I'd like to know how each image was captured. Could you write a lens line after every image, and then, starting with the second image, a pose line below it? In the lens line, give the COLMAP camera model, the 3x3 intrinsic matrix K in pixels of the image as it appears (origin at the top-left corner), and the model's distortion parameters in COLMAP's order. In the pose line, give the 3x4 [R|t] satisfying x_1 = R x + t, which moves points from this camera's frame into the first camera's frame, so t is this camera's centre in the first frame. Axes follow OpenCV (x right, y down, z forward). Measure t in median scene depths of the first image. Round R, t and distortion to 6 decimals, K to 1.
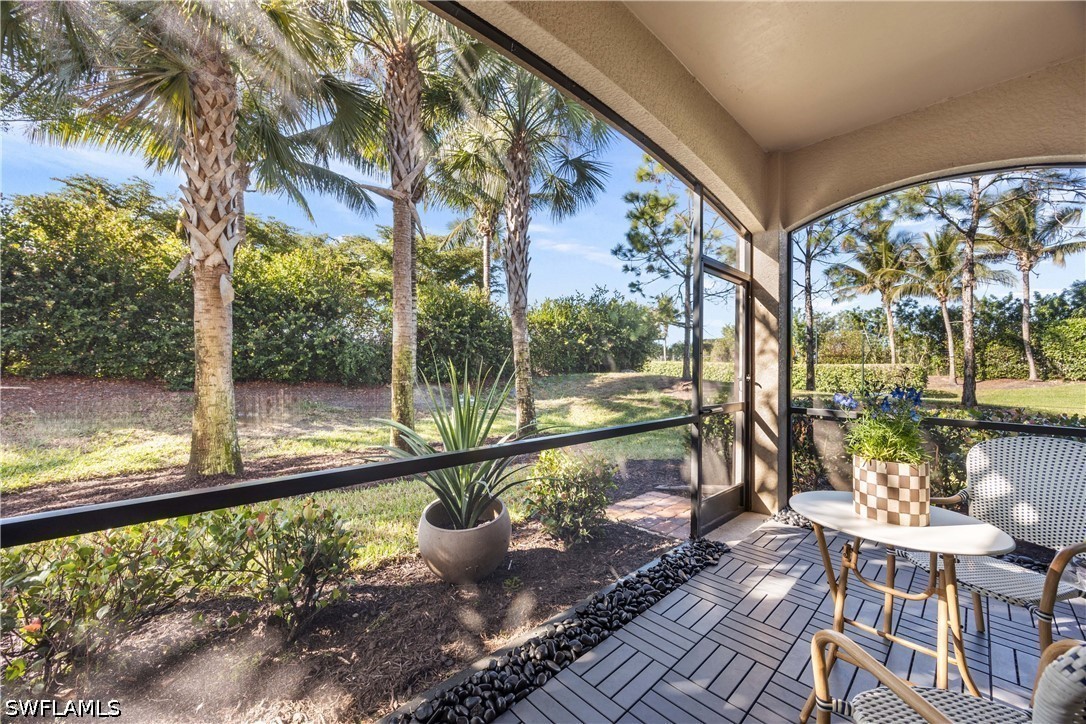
lens RADIAL K [[411.3, 0, 543.0], [0, 411.3, 362.0], [0, 0, 1]] dist [0.000625, 0.000068]
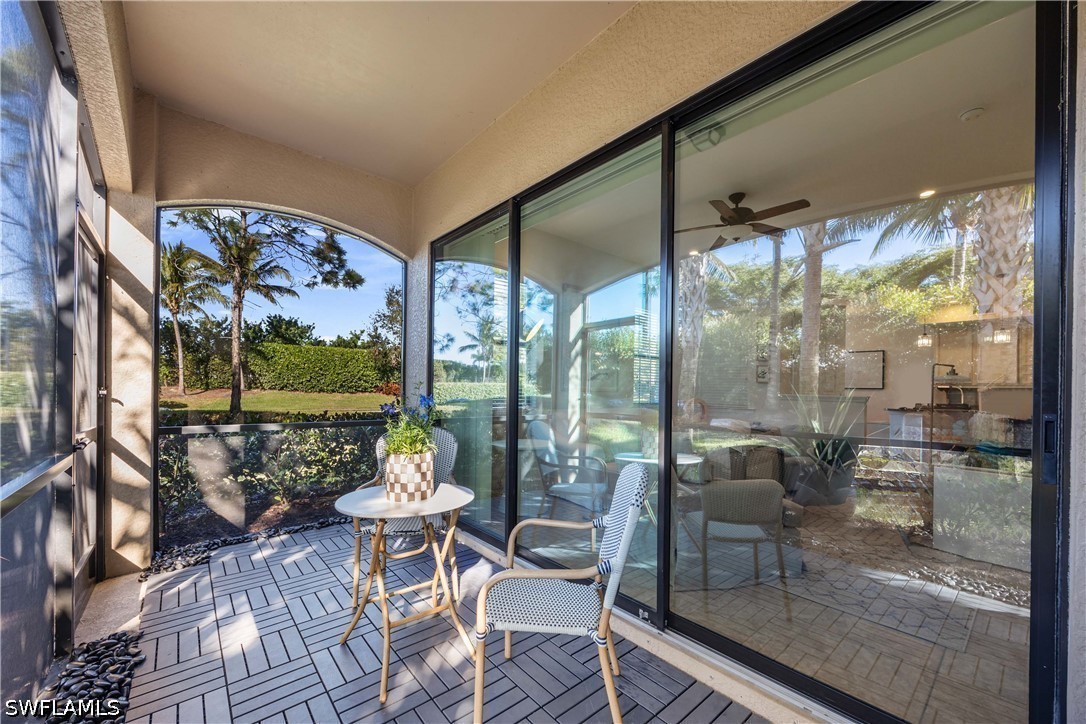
lens RADIAL K [[423.3, 0, 543.3], [0, 423.3, 389.5], [0, 0, 1]] dist [0.000347, 0.000194]
pose [[0.050069, -0.014266, 0.998644, -0.186684], [-0.026401, 0.999530, 0.015602, 0.003388], [-0.998397, -0.027147, 0.049669, 0.216486]]
